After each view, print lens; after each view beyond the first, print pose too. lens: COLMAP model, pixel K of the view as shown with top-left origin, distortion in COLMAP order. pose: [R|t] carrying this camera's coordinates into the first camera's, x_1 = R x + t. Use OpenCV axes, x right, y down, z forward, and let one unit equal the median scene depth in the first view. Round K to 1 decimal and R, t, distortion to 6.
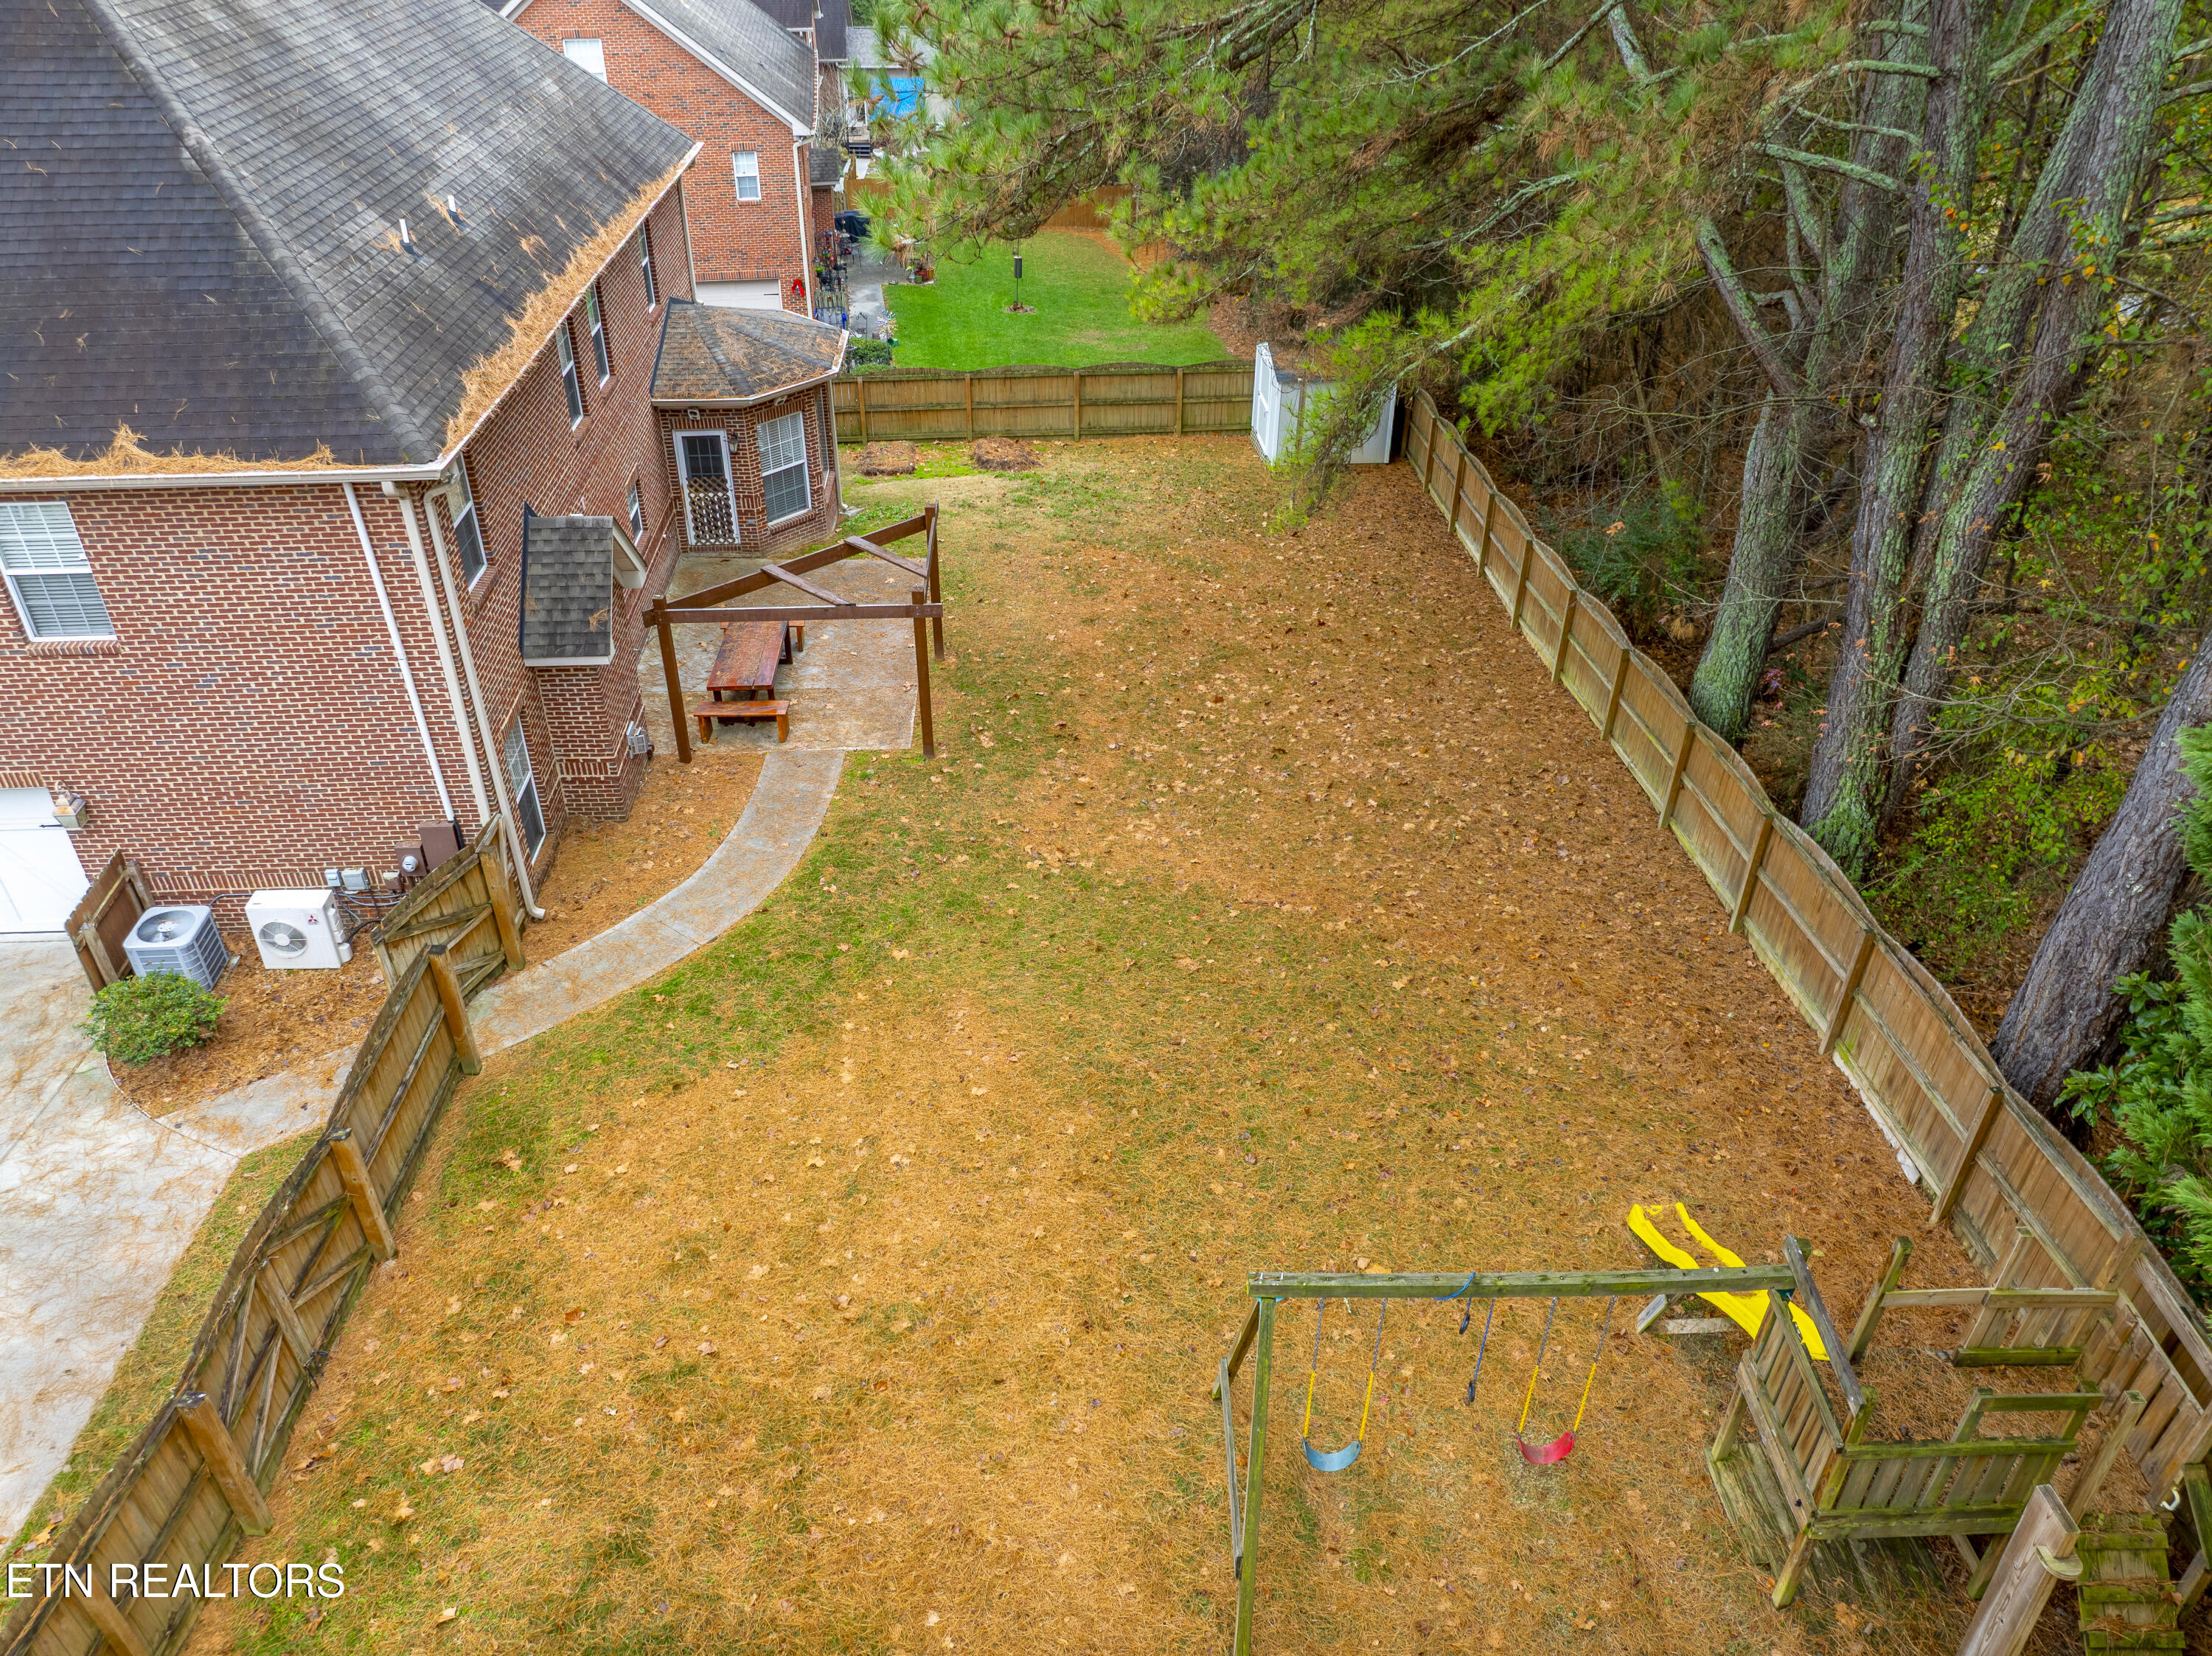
lens RADIAL K [[1546.4, 0, 1103.3], [0, 1546.4, 832.8], [0, 0, 1]] dist [-0.029014, -0.005977]
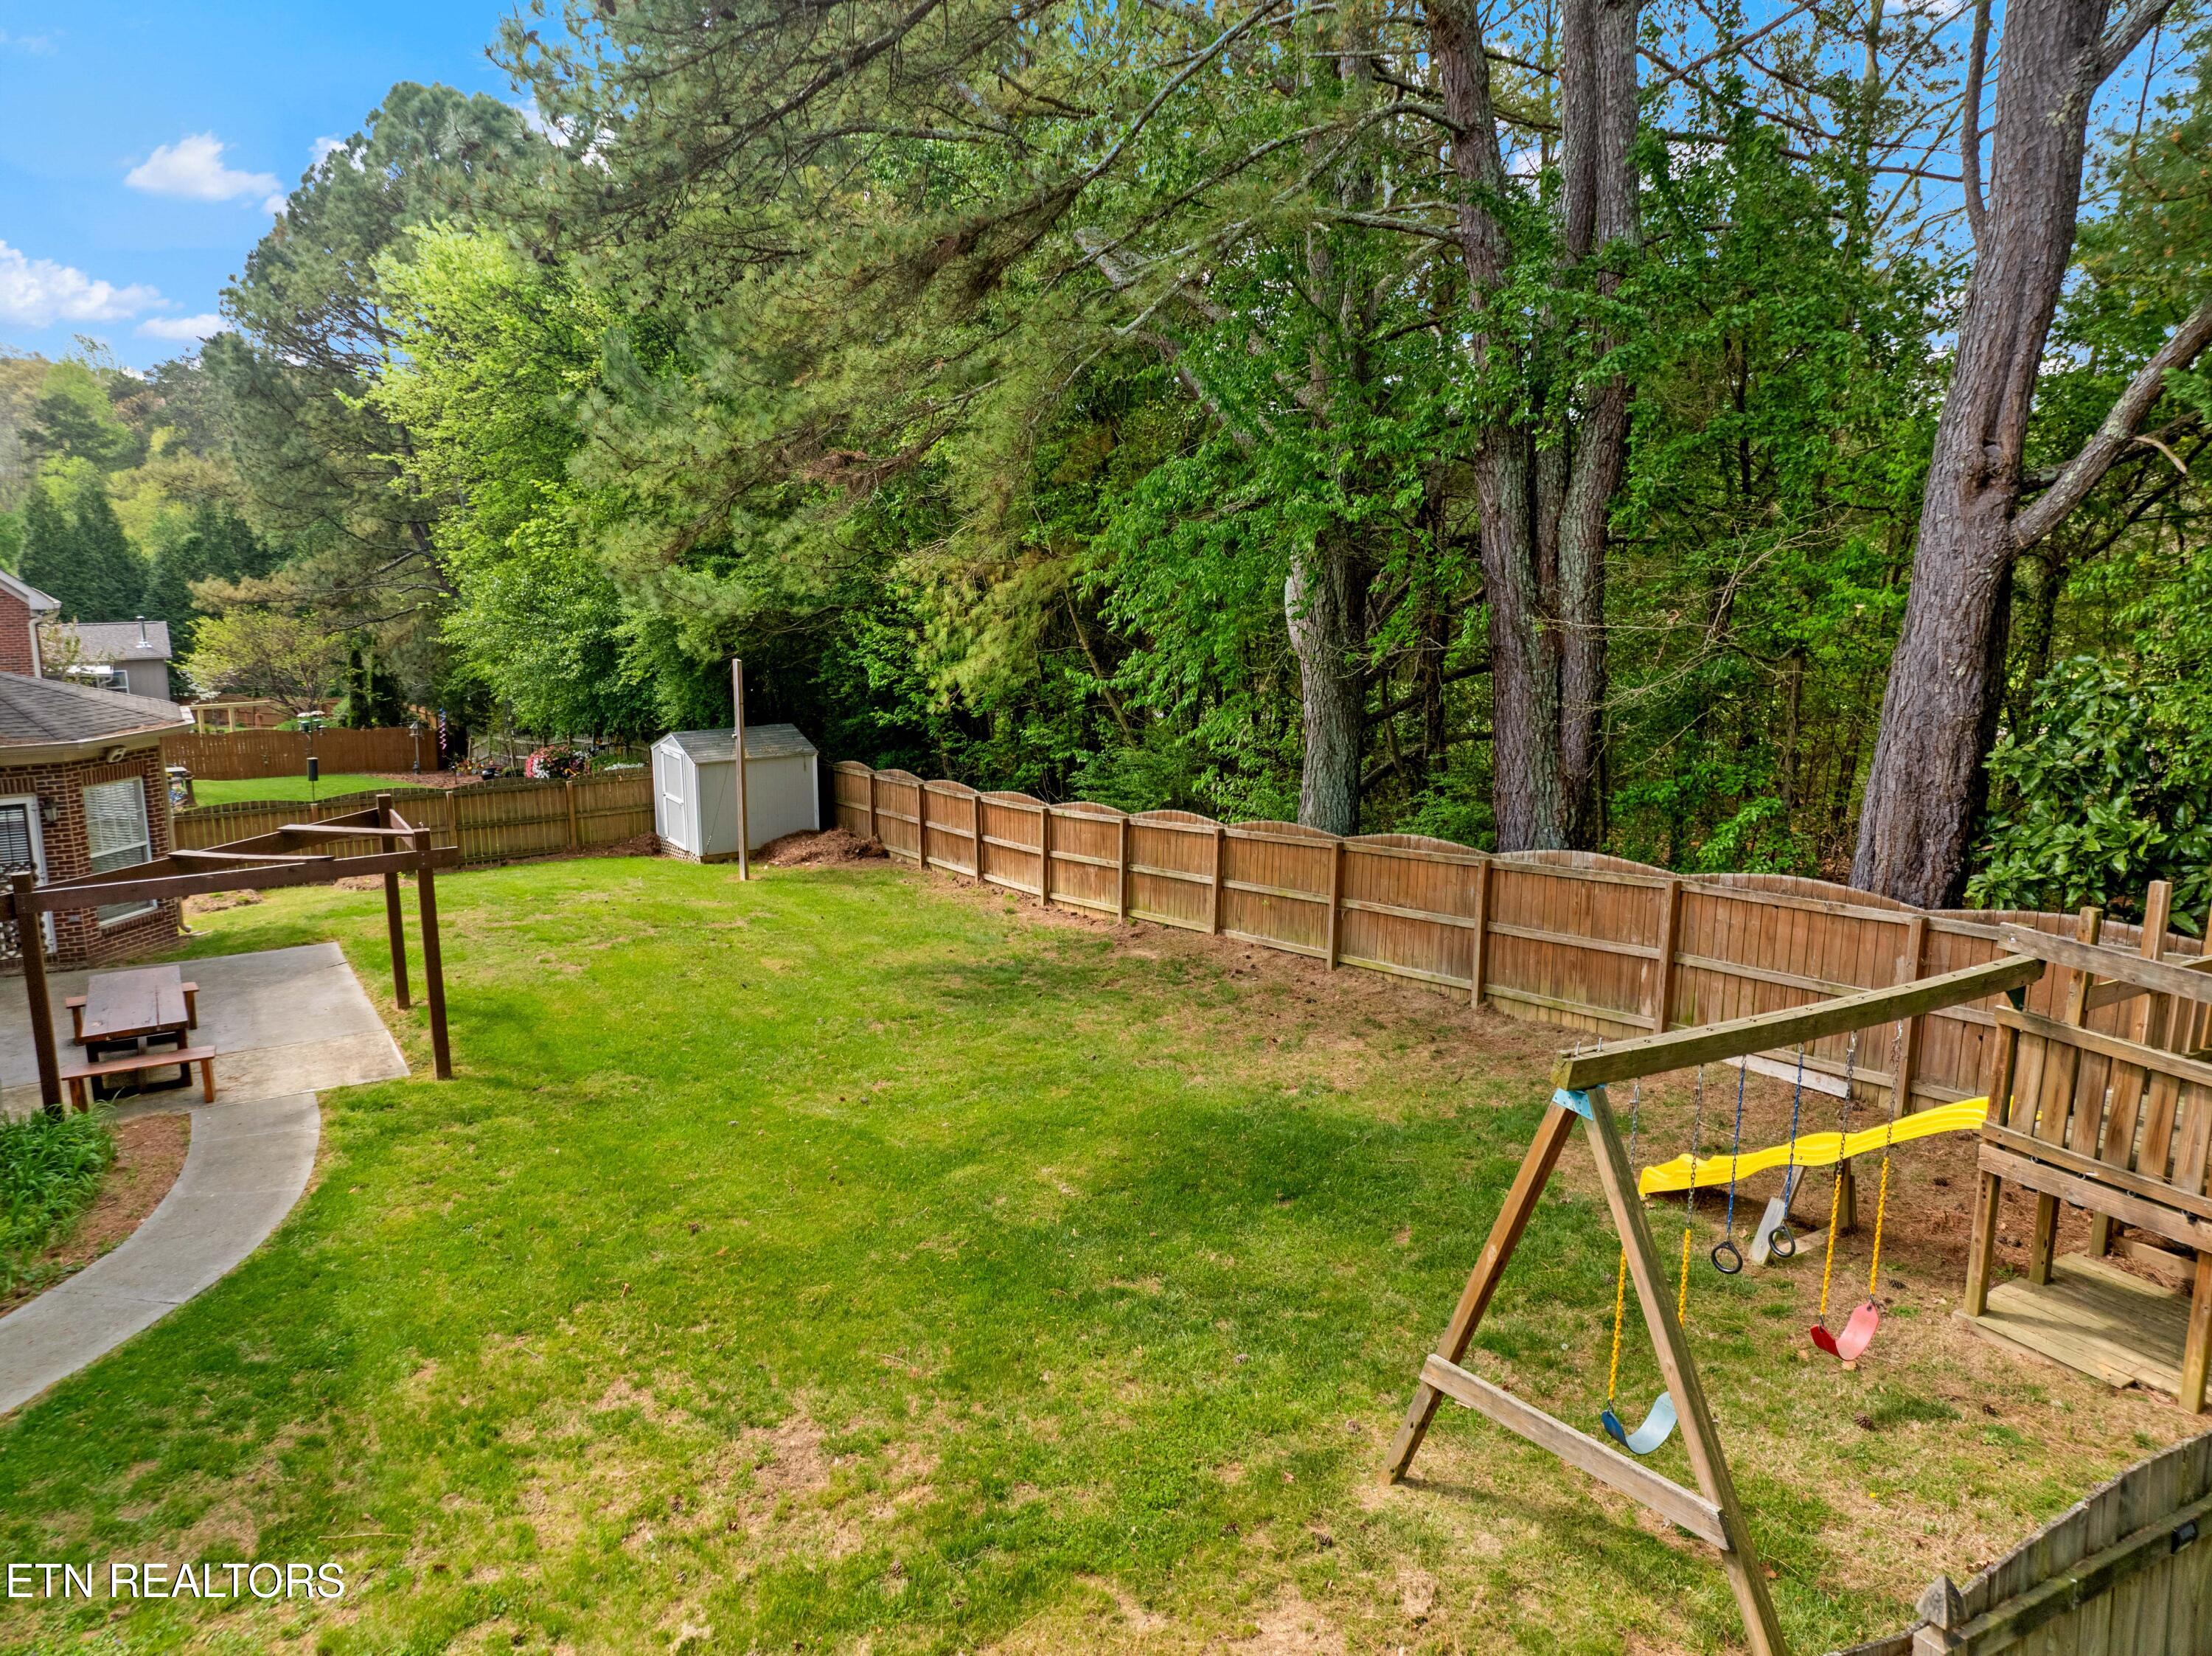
lens RADIAL K [[1546.4, 0, 1095.4], [0, 1546.4, 826.2], [0, 0, 1]] dist [-0.029014, -0.005977]
pose [[0.875939, -0.097003, 0.472569, -0.207487], [0.275072, 0.905161, -0.324065, 0.194009], [-0.396316, 0.413852, 0.819549, 0.276162]]
